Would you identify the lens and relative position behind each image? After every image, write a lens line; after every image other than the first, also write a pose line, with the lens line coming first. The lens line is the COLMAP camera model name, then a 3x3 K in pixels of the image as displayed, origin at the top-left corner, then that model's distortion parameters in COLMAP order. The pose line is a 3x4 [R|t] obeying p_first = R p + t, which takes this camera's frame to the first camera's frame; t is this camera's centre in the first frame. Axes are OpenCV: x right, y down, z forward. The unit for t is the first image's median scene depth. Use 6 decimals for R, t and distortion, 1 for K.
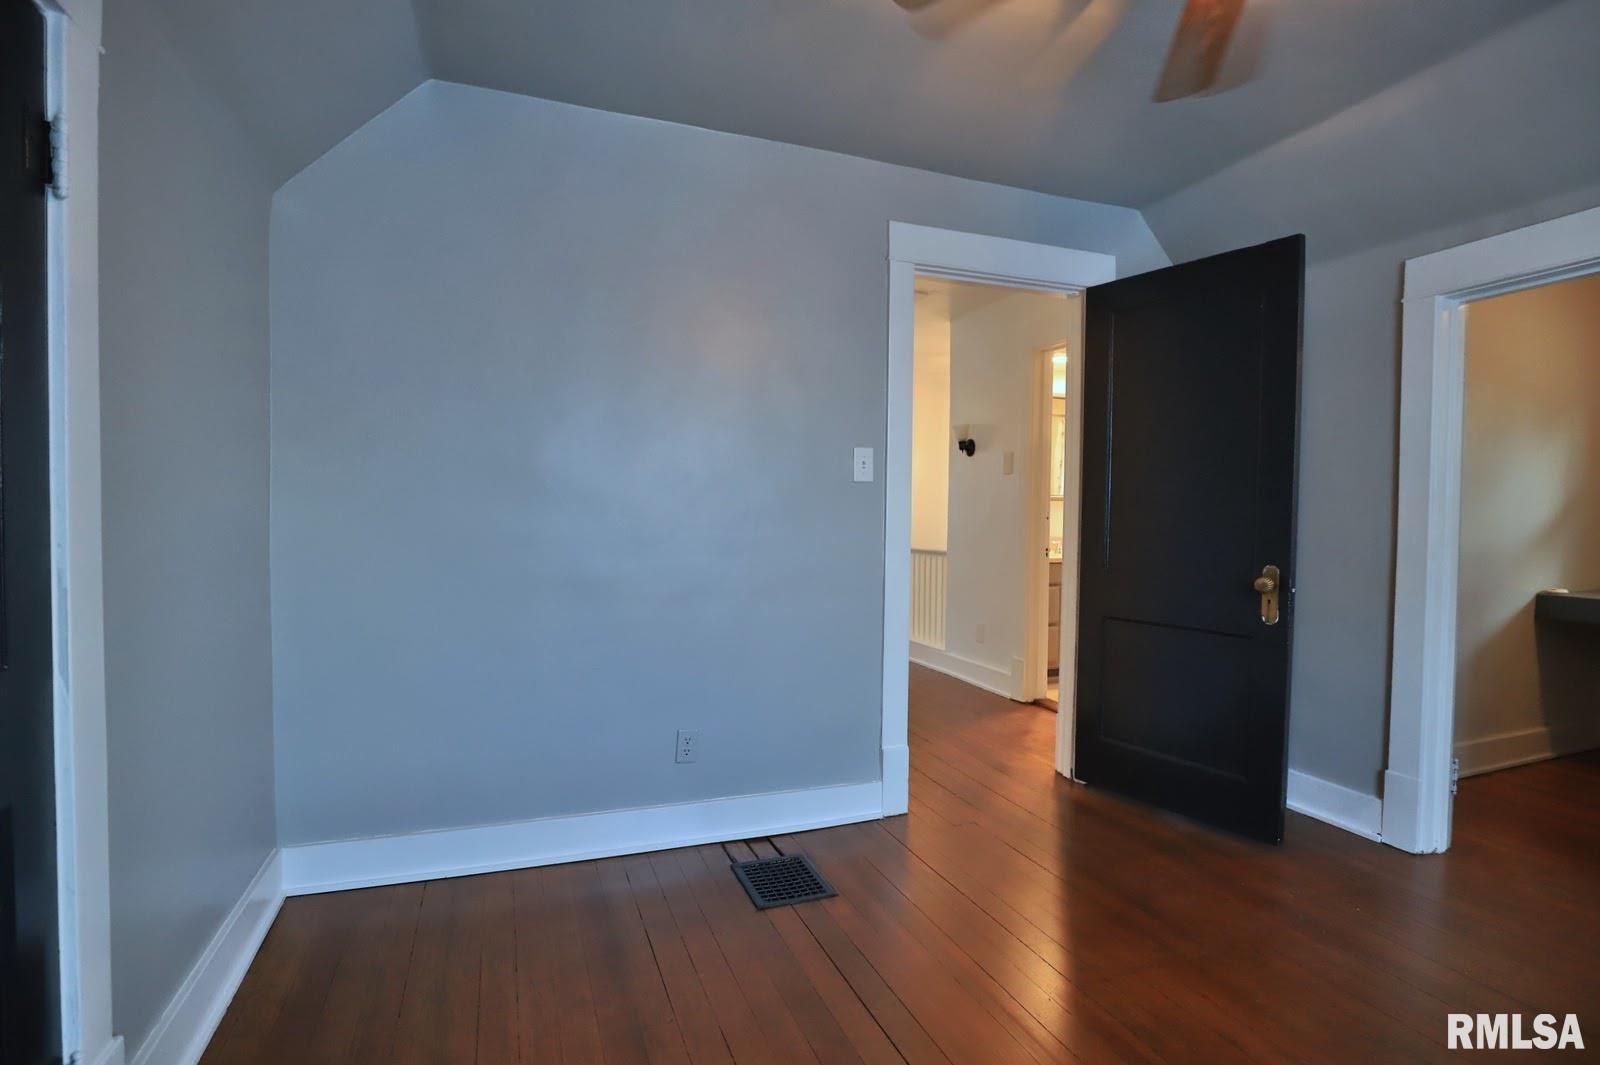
lens RADIAL K [[781.9, 0, 800.0], [0, 781.9, 532.5], [0, 0, 1]] dist [-0.042622, 0.015556]
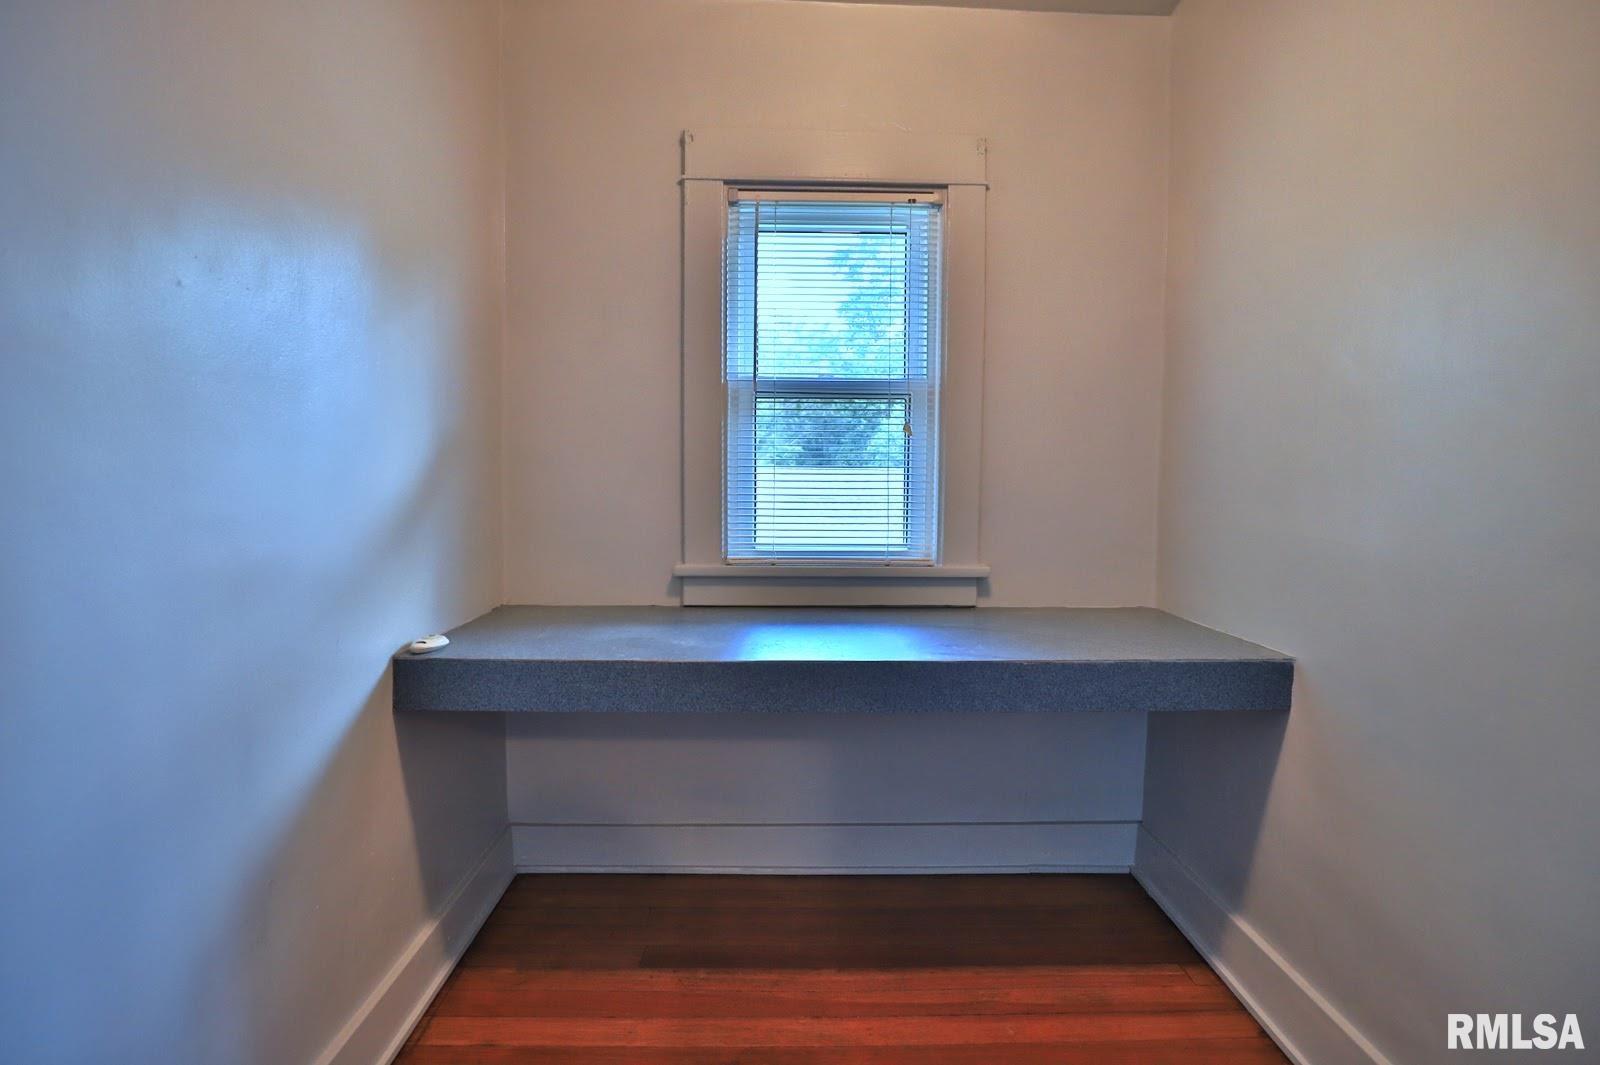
lens RADIAL K [[781.9, 0, 800.0], [0, 781.9, 532.5], [0, 0, 1]] dist [-0.042622, 0.015556]
pose [[0.337246, -0.087124, 0.937376, 0.621172], [0.027513, 0.996195, 0.082692, -0.024330], [-0.941014, -0.002098, 0.338360, 0.613481]]
